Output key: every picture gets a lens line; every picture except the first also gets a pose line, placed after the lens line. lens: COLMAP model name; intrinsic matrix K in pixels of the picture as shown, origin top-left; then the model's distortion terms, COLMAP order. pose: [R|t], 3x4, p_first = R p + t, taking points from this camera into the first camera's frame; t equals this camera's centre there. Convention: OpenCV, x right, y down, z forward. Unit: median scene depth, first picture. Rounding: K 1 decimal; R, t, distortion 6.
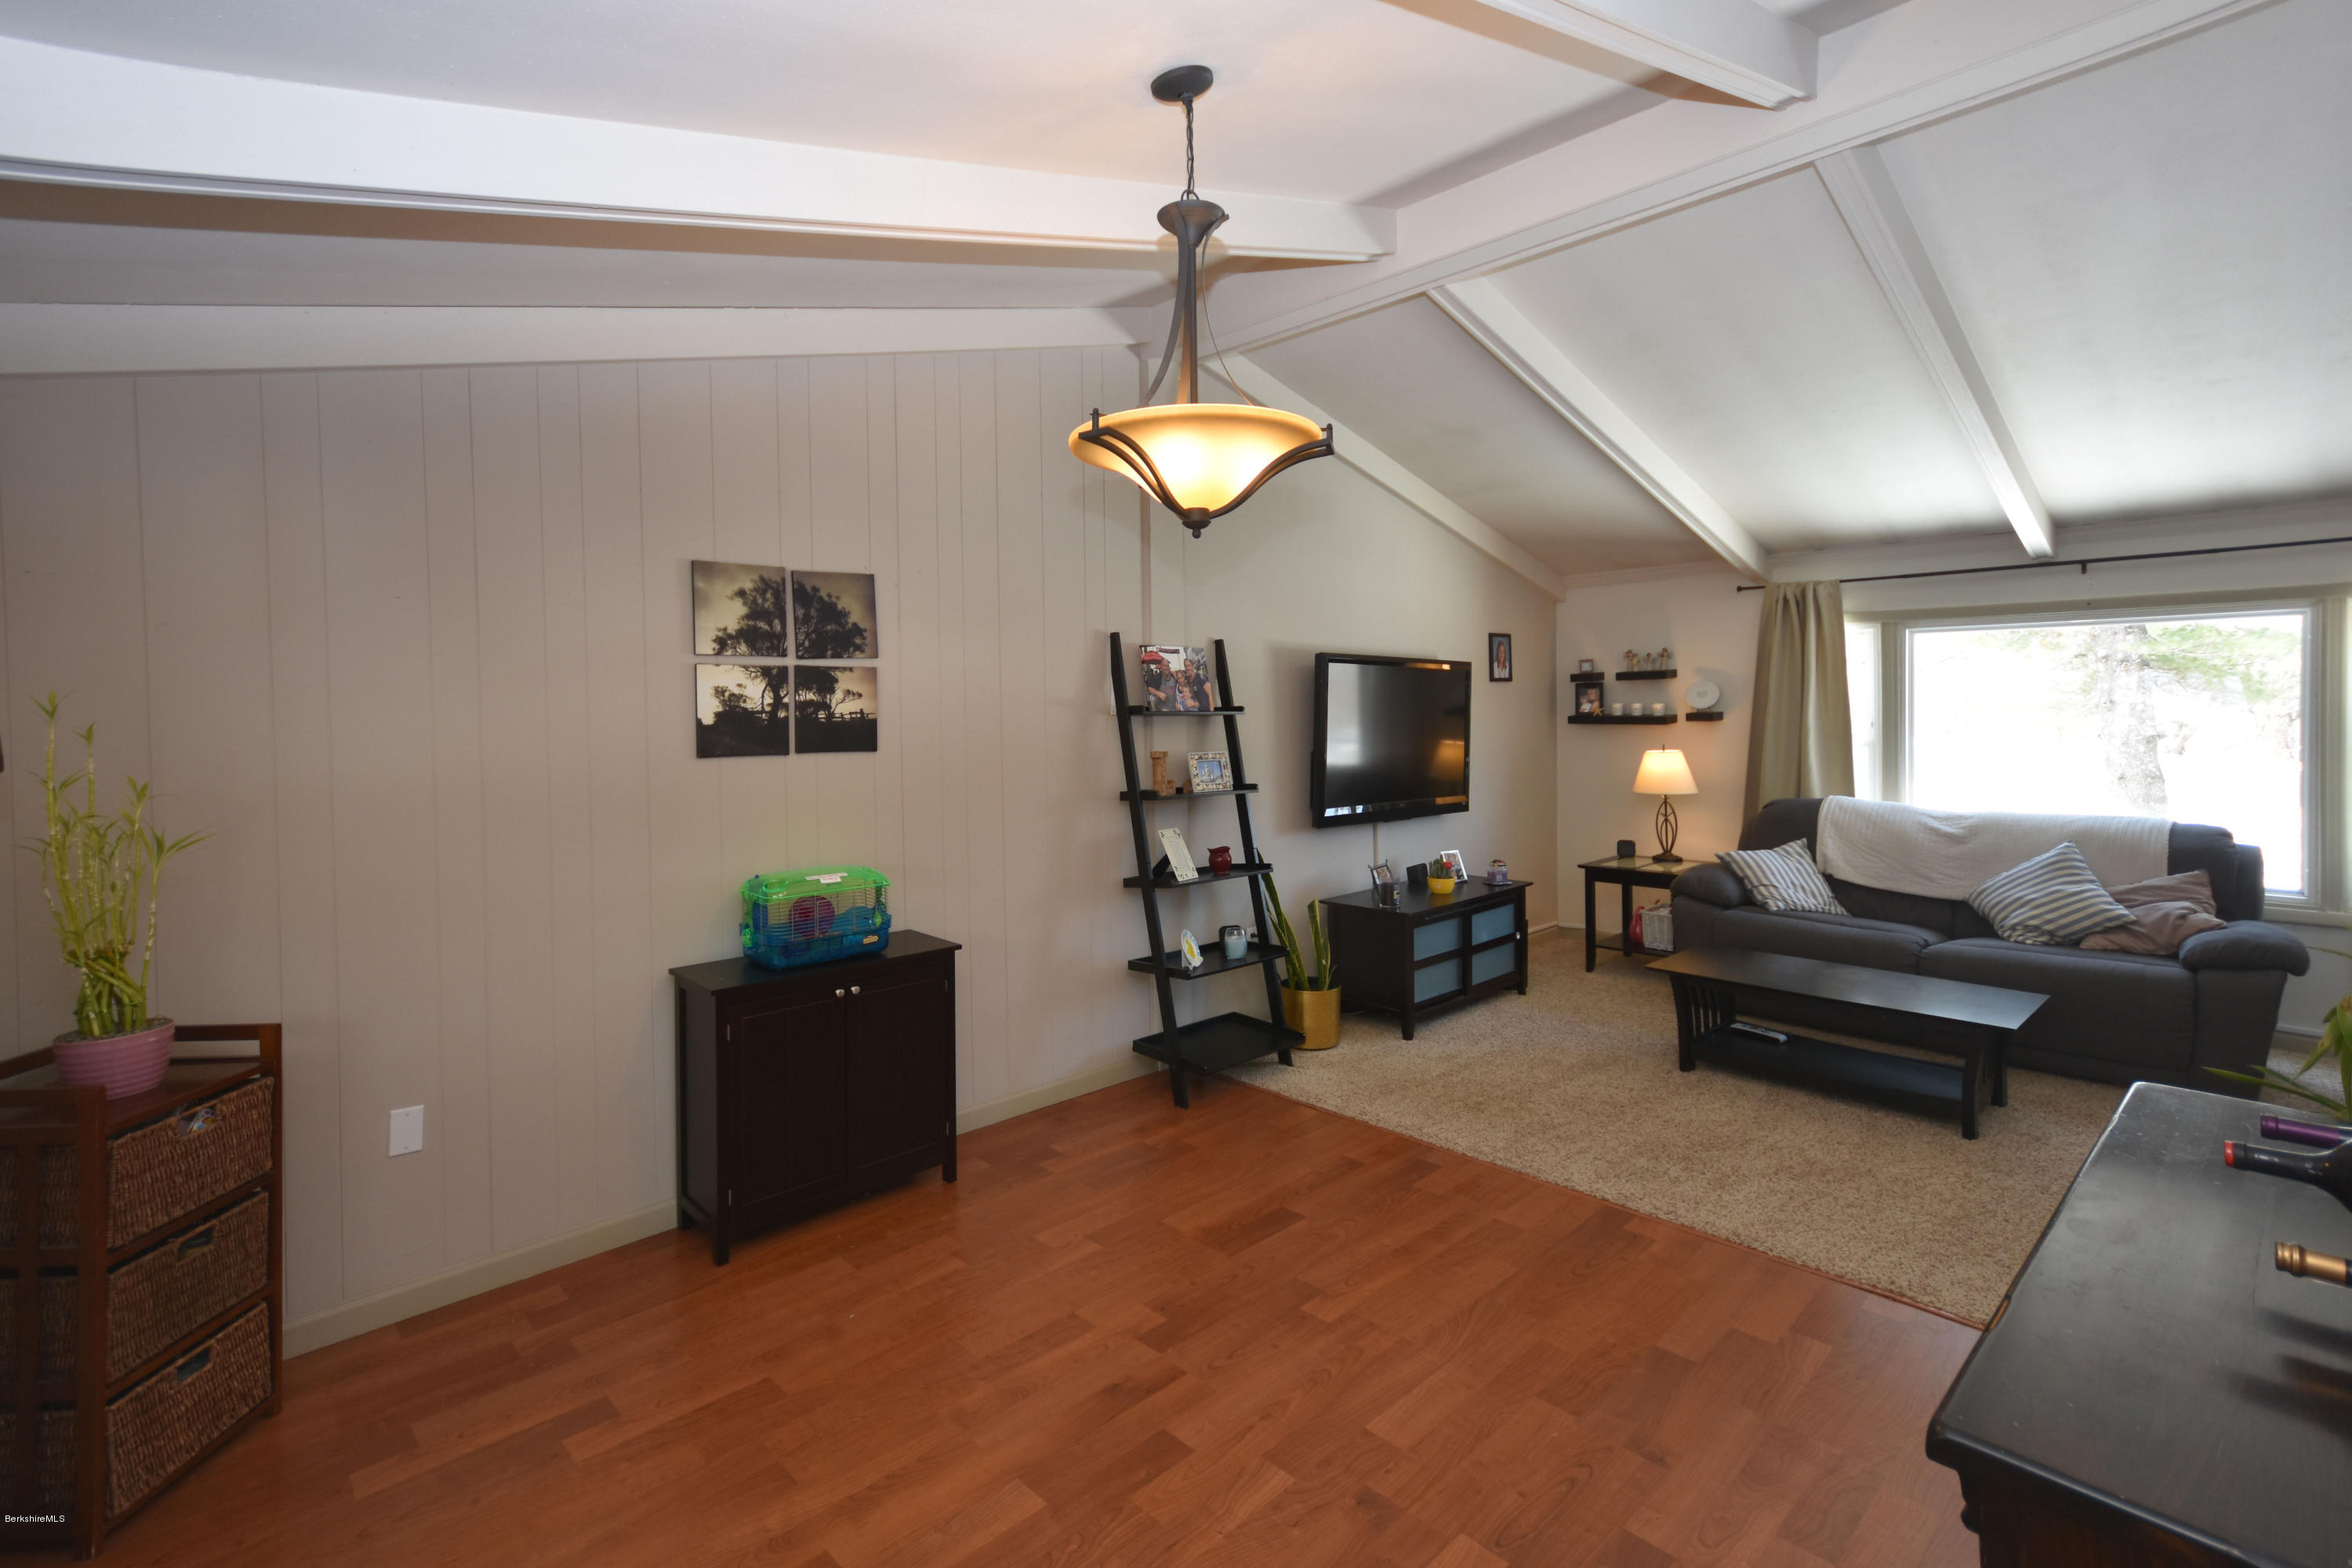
lens RADIAL K [[1070.7, 0, 1183.4], [0, 1070.7, 735.0], [0, 0, 1]] dist [0.001197, 0.009295]
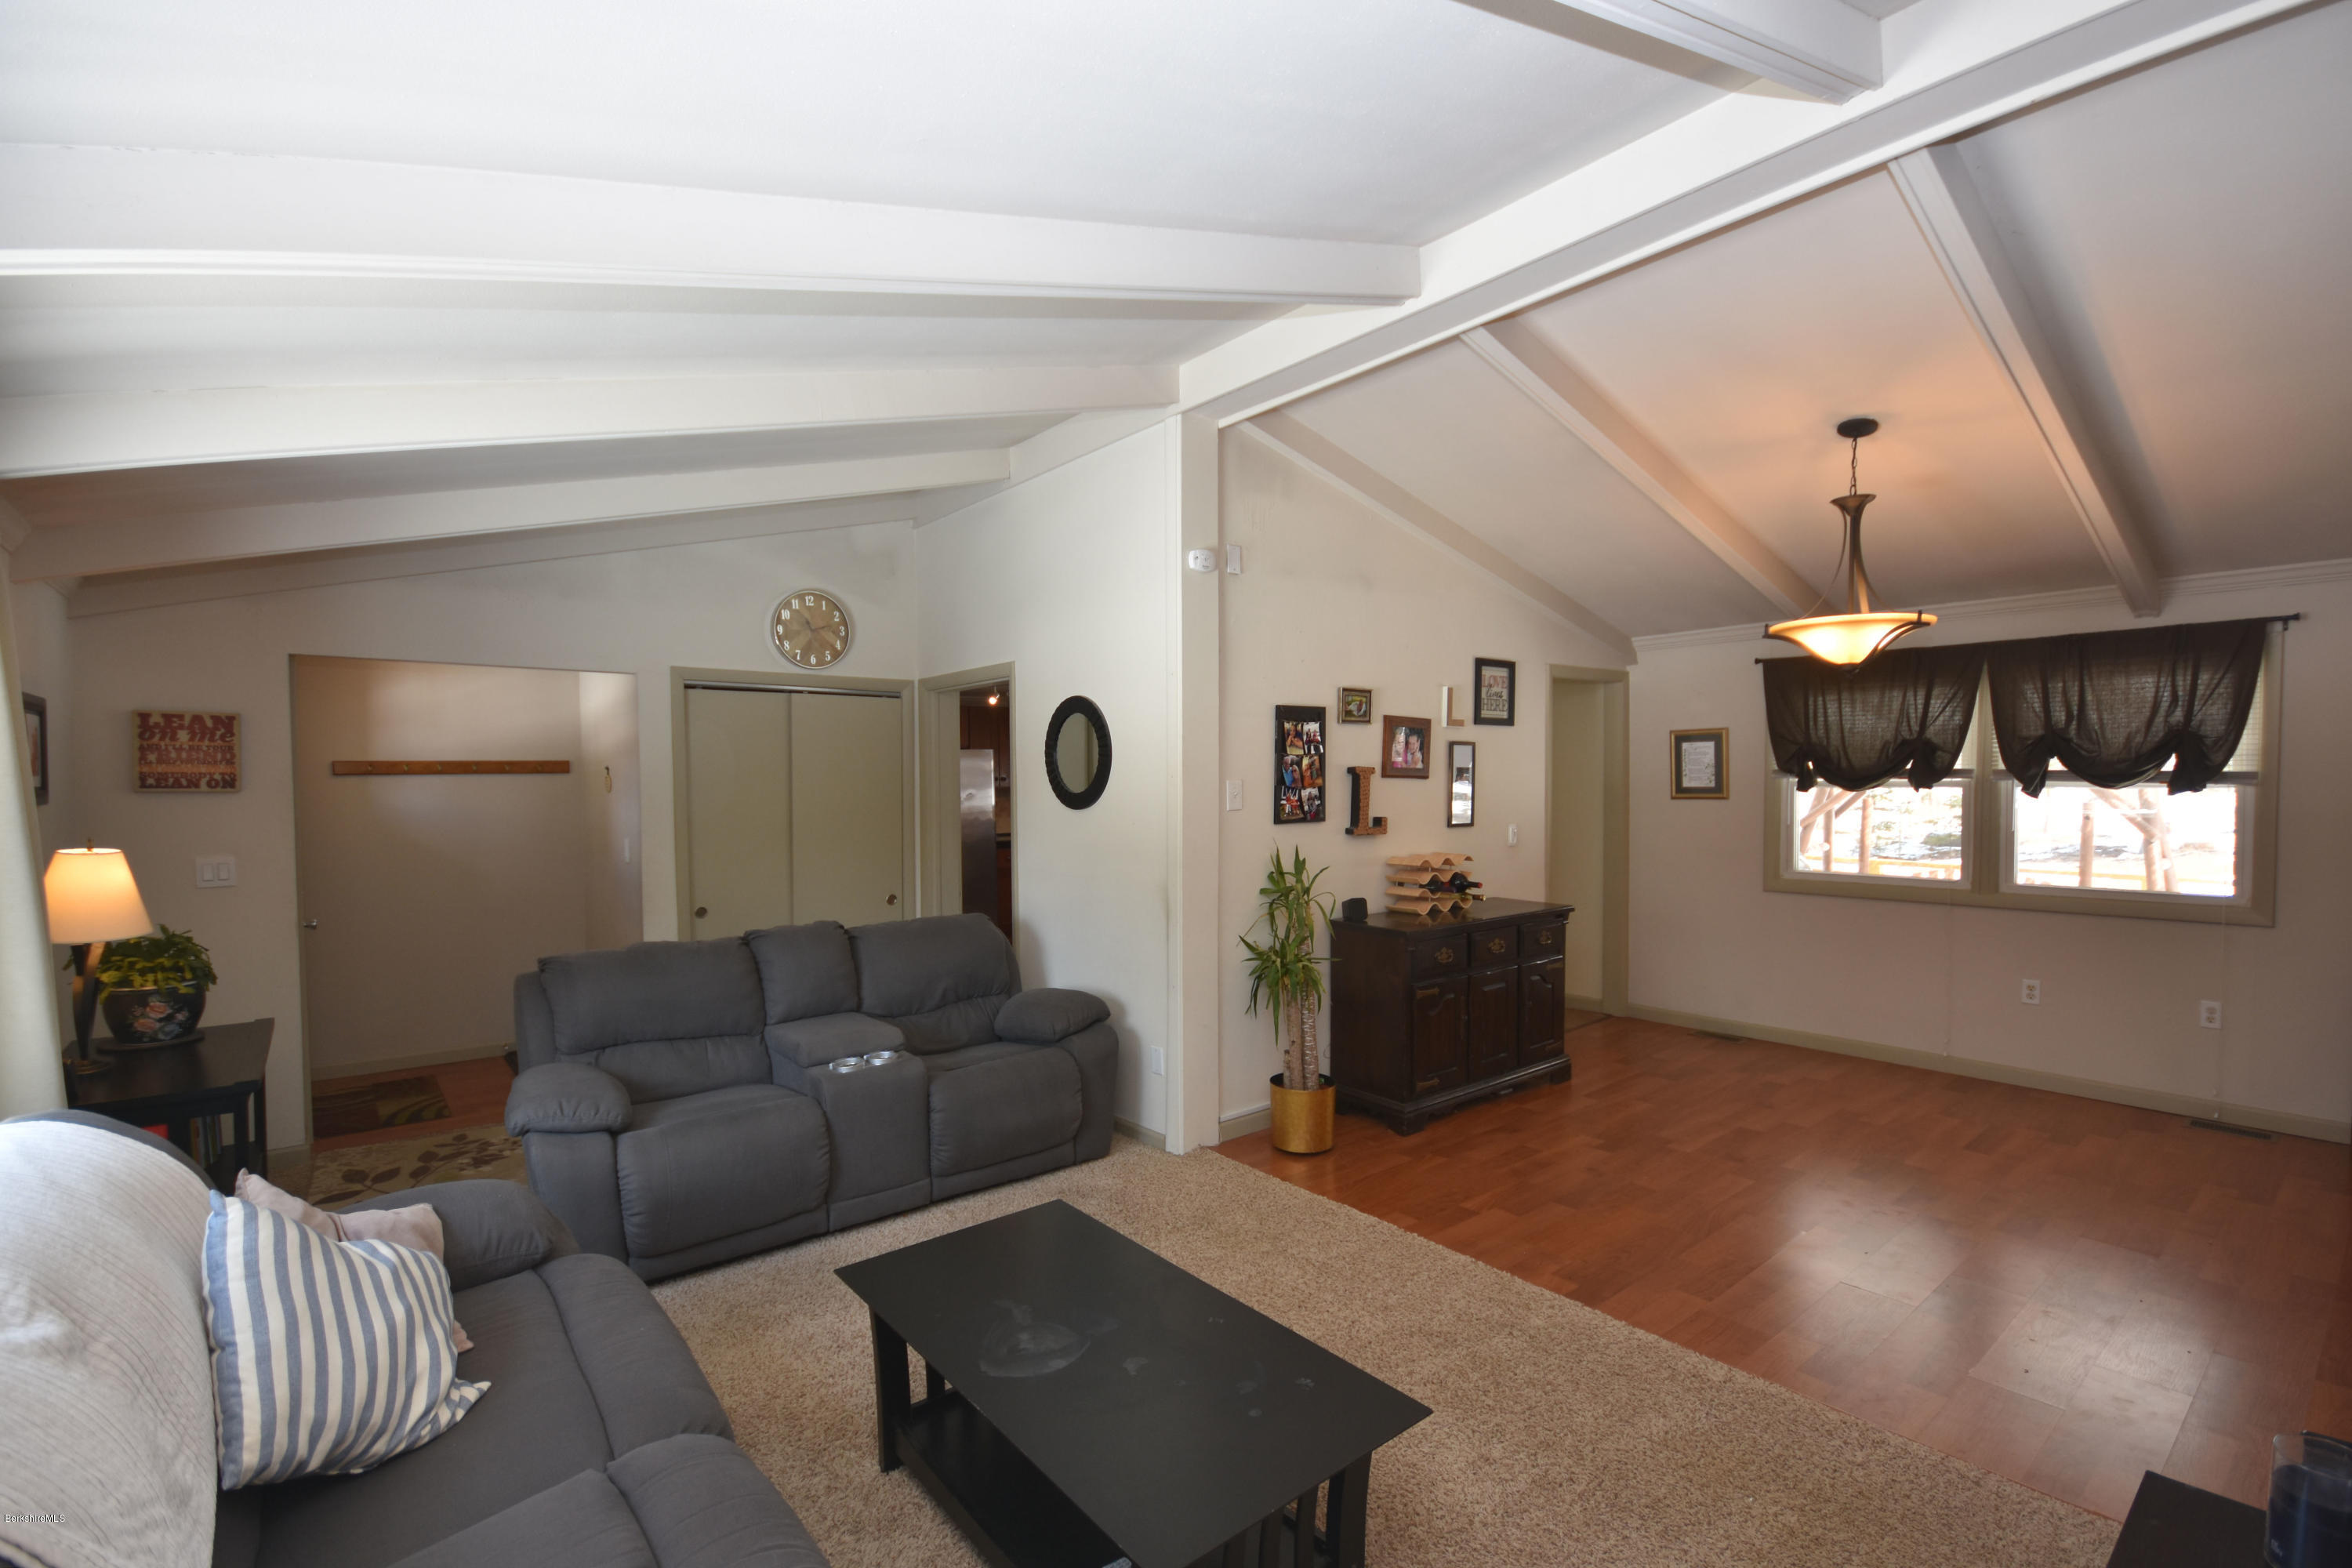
lens RADIAL K [[1046.1, 0, 1179.0], [0, 1046.1, 817.8], [0, 0, 1]] dist [-0.001731, 0.000024]
pose [[-0.996824, 0.021719, 0.076615, 0.480276], [0.026620, 0.997624, 0.063539, -0.043660], [-0.075053, 0.065377, -0.995034, 1.358846]]
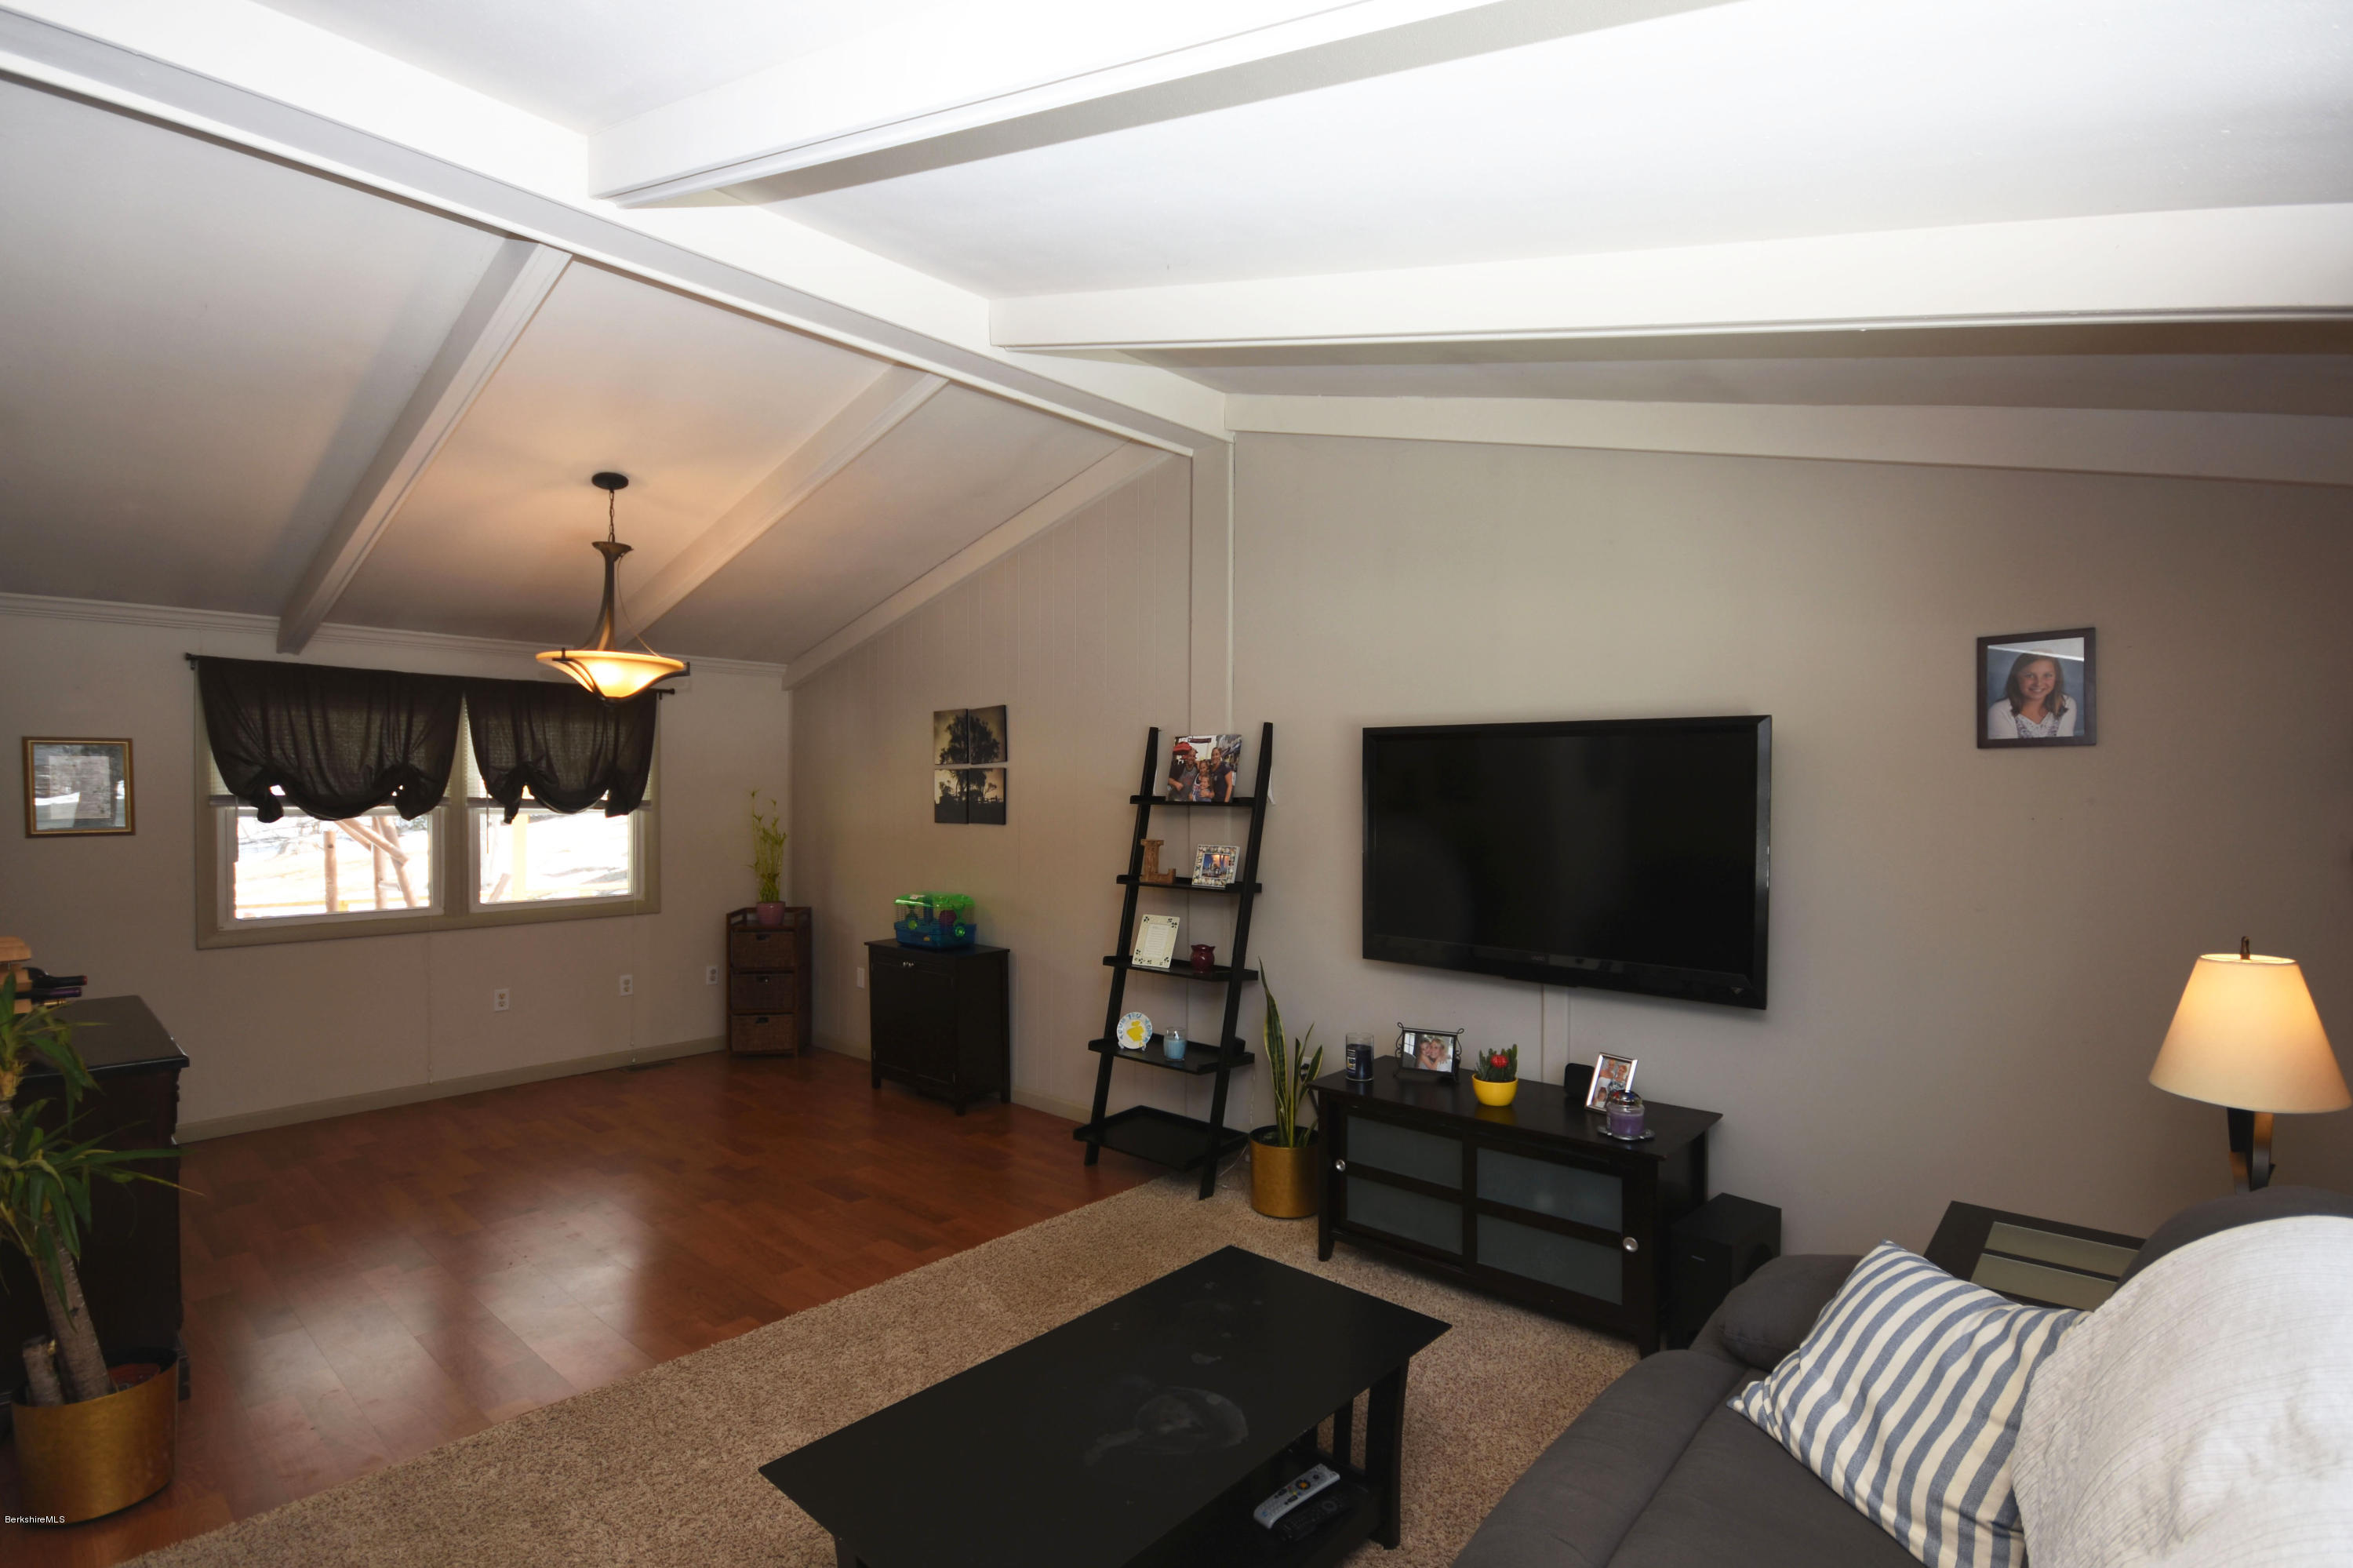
lens RADIAL K [[1109.8, 0, 1181.5], [0, 1109.8, 822.5], [0, 0, 1]] dist [0.000718, 0.000084]
pose [[0.081311, 0.036073, -0.996036, 1.003284], [-0.026414, 0.999072, 0.034026, -0.036901], [0.996339, 0.023543, 0.082189, 0.889213]]
